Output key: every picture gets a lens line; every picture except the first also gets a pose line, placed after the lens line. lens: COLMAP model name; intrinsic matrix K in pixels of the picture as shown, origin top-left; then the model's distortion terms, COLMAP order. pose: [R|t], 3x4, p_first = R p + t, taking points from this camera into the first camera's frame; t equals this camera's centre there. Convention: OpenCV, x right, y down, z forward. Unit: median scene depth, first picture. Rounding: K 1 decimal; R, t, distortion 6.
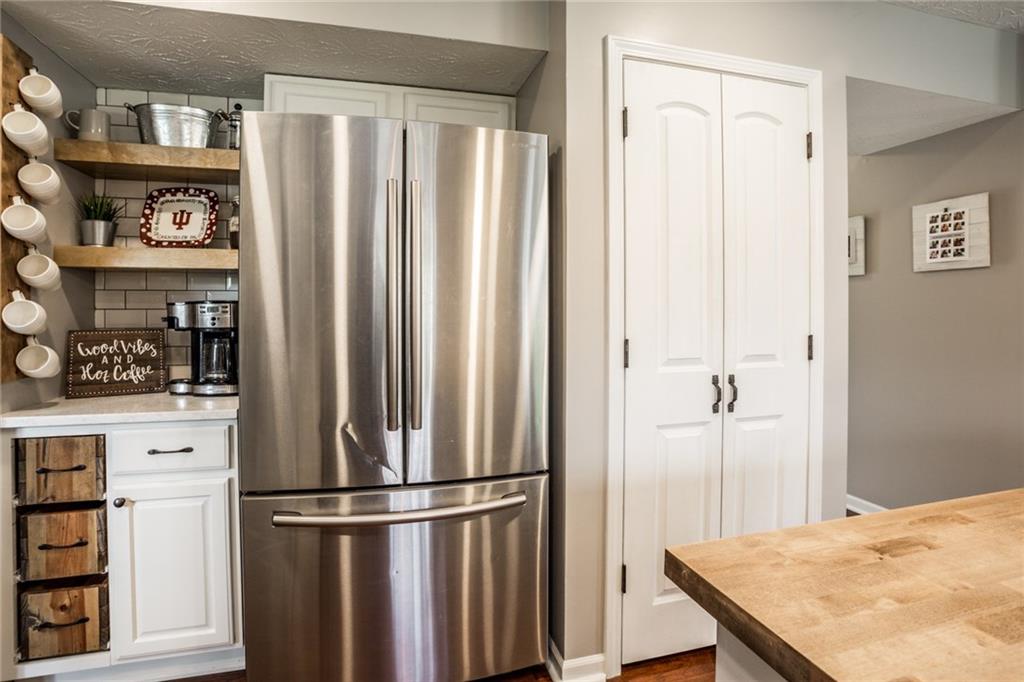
lens RADIAL K [[511.7, 0, 509.0], [0, 511.7, 313.9], [0, 0, 1]] dist [-0.037018, 0.000589]
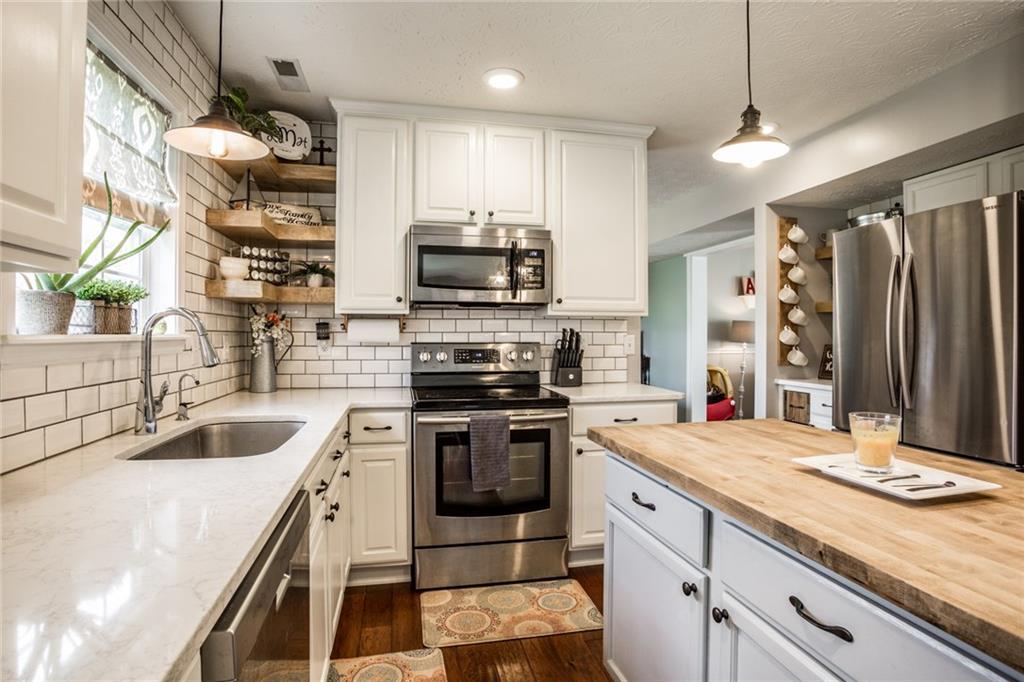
lens RADIAL K [[530.7, 0, 511.2], [0, 530.7, 333.9], [0, 0, 1]] dist [-0.088238, 0.041423]
pose [[-0.052069, 0.000407, -0.998643, 1.321461], [-0.006778, 0.999977, 0.000761, -0.001838], [0.998620, 0.006808, -0.052066, -0.136676]]
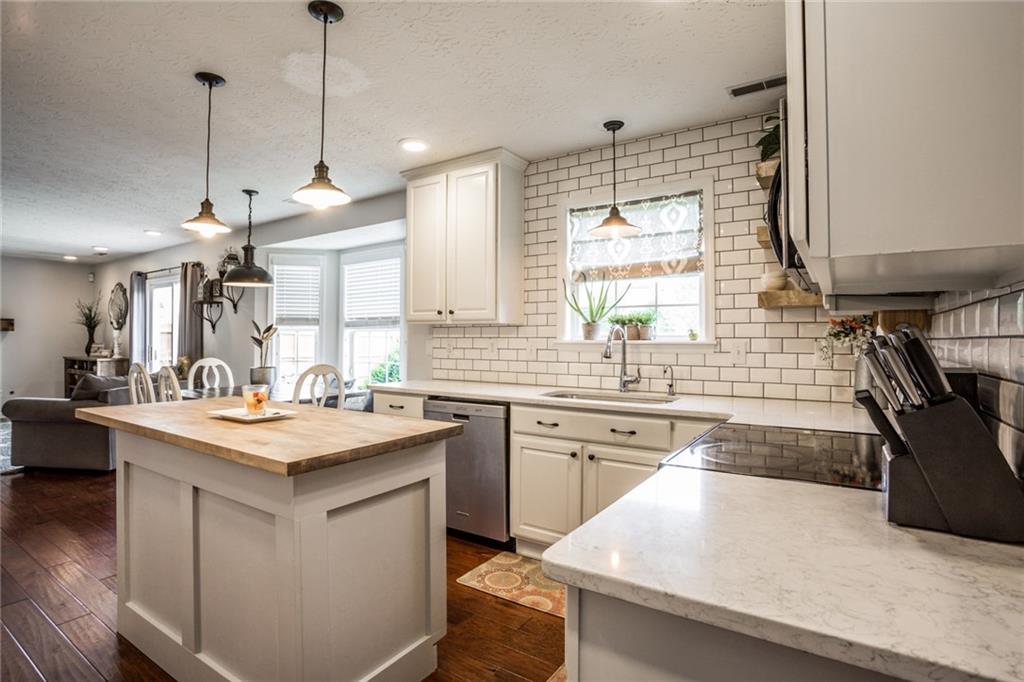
lens RADIAL K [[514.6, 0, 506.8], [0, 514.6, 334.7], [0, 0, 1]] dist [-0.082922, 0.037788]
pose [[-0.660169, 0.004623, 0.751103, -0.706760], [0.002624, 0.999989, -0.003849, -0.009589], [-0.751113, -0.000570, -0.660174, 0.661101]]
